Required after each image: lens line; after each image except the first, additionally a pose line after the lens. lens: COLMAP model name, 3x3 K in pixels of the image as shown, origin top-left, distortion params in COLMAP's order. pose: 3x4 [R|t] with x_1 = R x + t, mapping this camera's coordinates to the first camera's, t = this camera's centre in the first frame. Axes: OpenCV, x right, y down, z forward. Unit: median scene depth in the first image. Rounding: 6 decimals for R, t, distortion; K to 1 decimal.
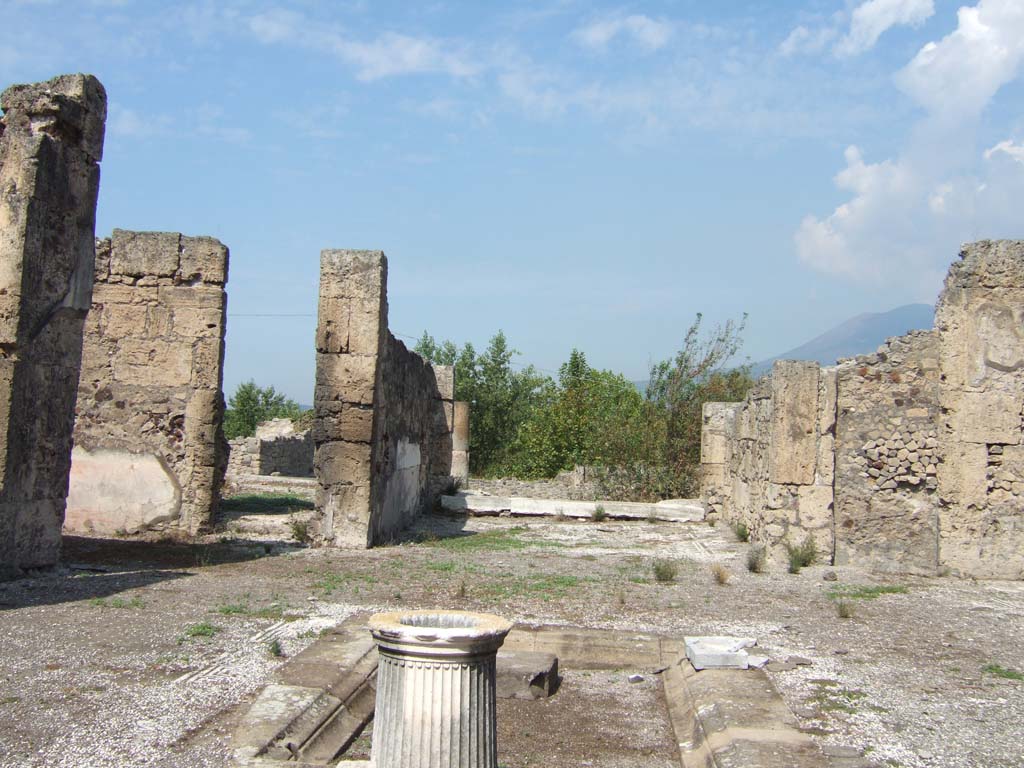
lens RADIAL K [[1096.5, 0, 512.1], [0, 1096.5, 388.6], [0, 0, 1]] dist [-0.040578, 0.000000]
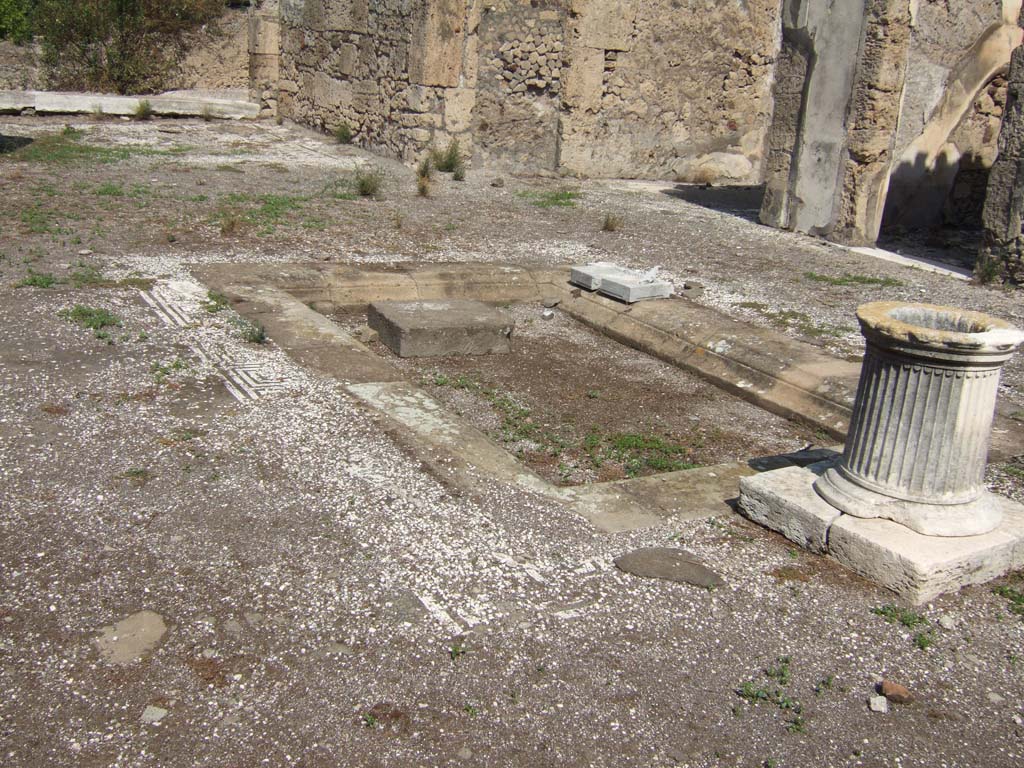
lens RADIAL K [[1096.5, 0, 512.2], [0, 1096.5, 377.8], [0, 0, 1]] dist [-0.040578, 0.000000]
pose [[0.820881, -0.138621, 0.554020, -0.261367], [-0.072997, 0.936670, 0.342522, -0.007001], [-0.566415, -0.321612, 0.758776, 0.147226]]
